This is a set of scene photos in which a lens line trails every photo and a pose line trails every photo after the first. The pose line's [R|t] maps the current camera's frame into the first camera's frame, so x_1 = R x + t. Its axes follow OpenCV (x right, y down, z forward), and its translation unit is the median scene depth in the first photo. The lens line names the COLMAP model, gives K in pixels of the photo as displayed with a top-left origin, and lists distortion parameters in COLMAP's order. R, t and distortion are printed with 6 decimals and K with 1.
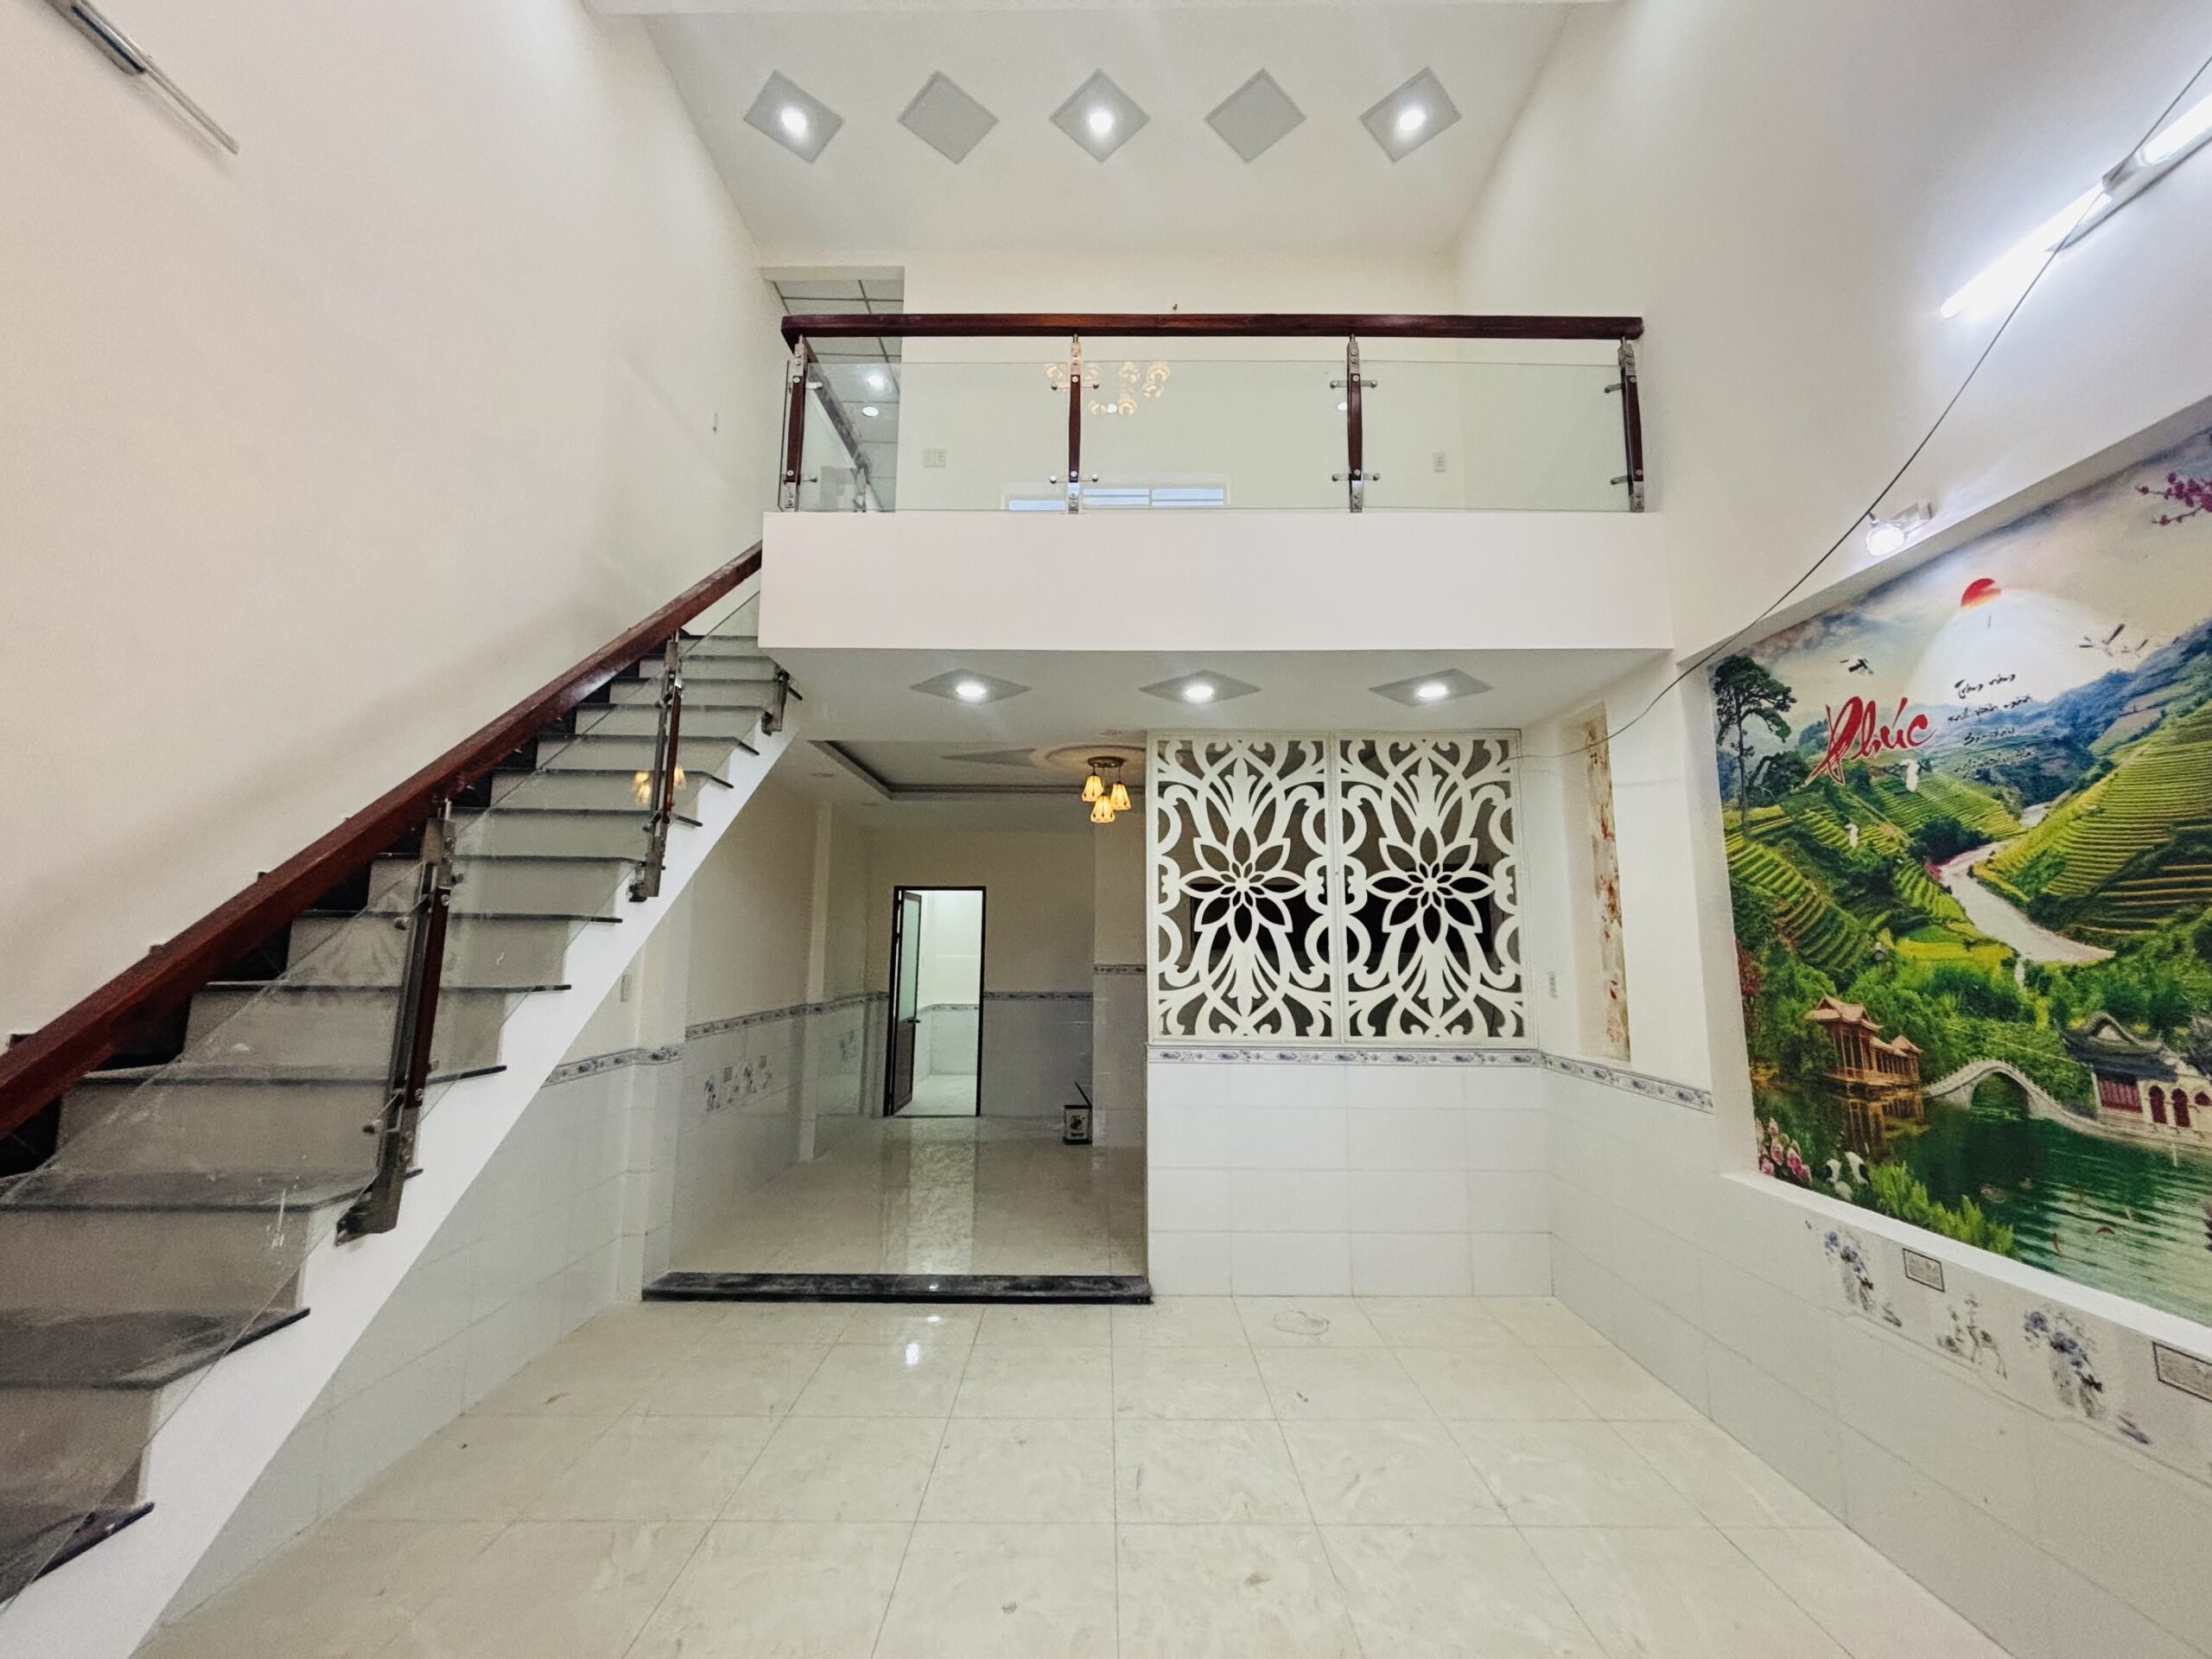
lens RADIAL K [[883.9, 0, 1106.0], [0, 883.9, 829.5], [0, 0, 1]] dist [0.000518, 0.000084]
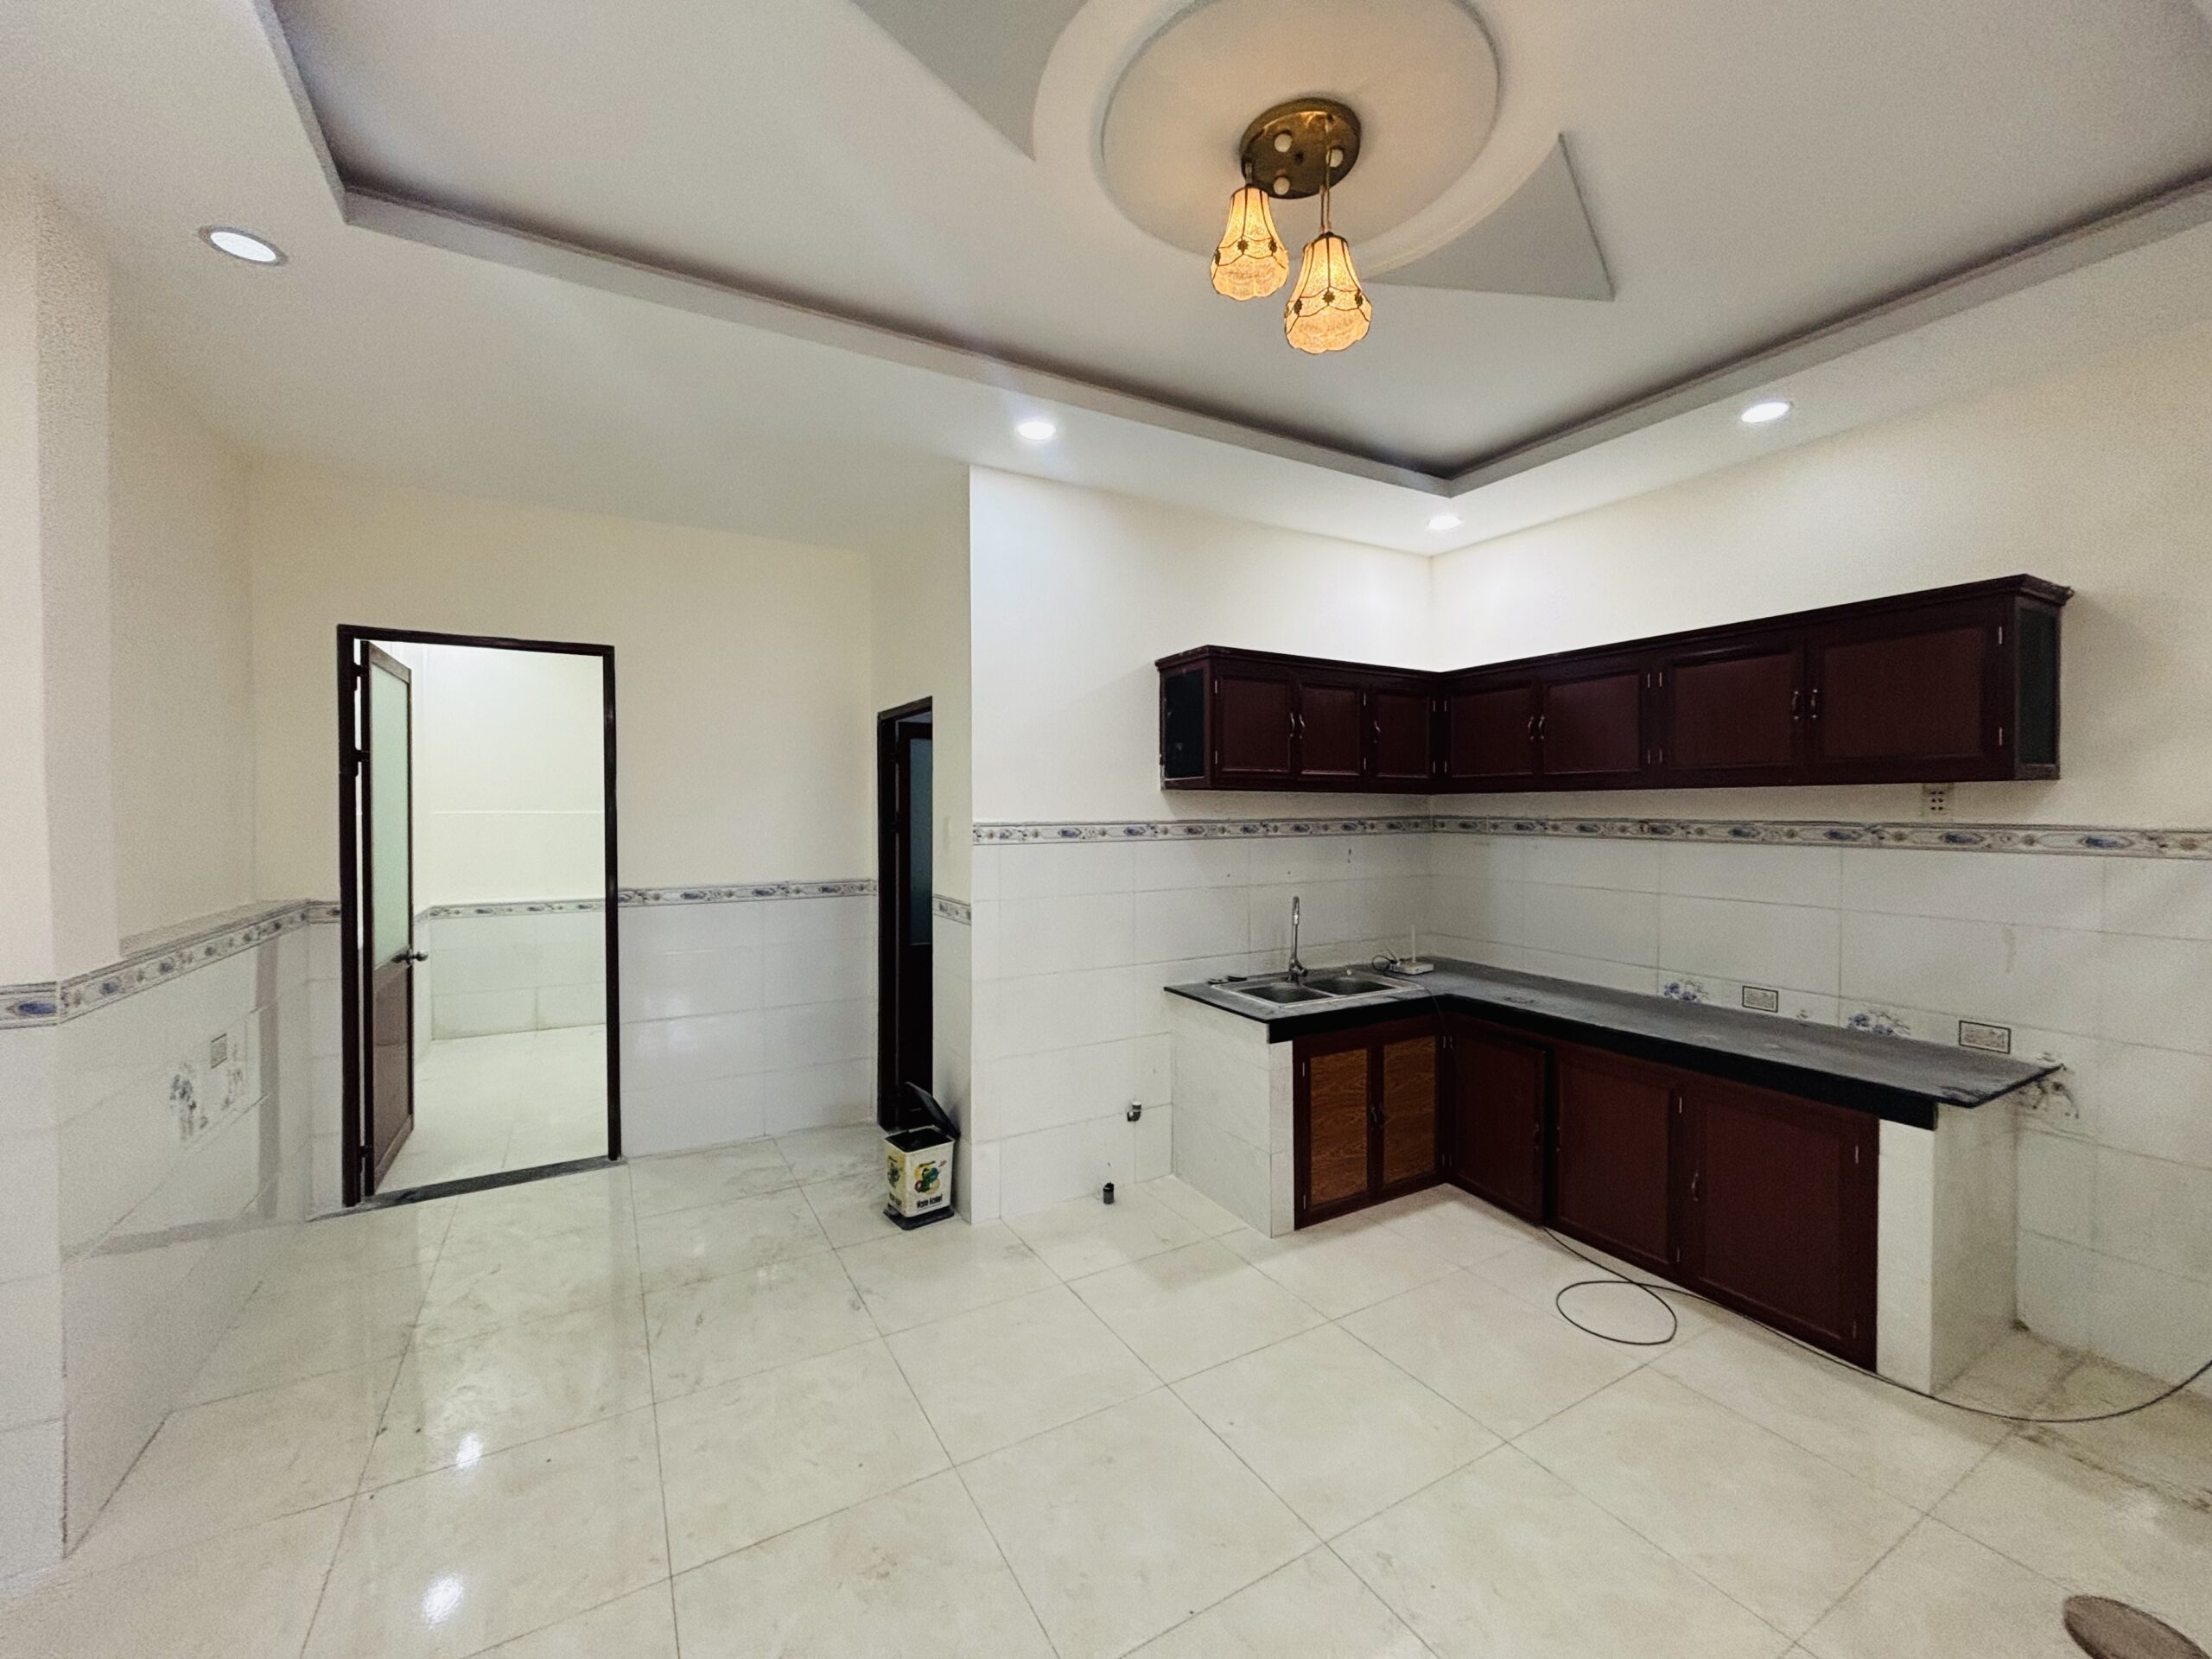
lens RADIAL K [[883.9, 0, 1106.0], [0, 883.9, 829.5], [0, 0, 1]] dist [0.000518, 0.000084]
pose [[0.869478, -0.019317, 0.493594, -0.144410], [-0.062044, 0.987051, 0.147921, 0.075149], [-0.490060, -0.159238, 0.857020, 0.510879]]
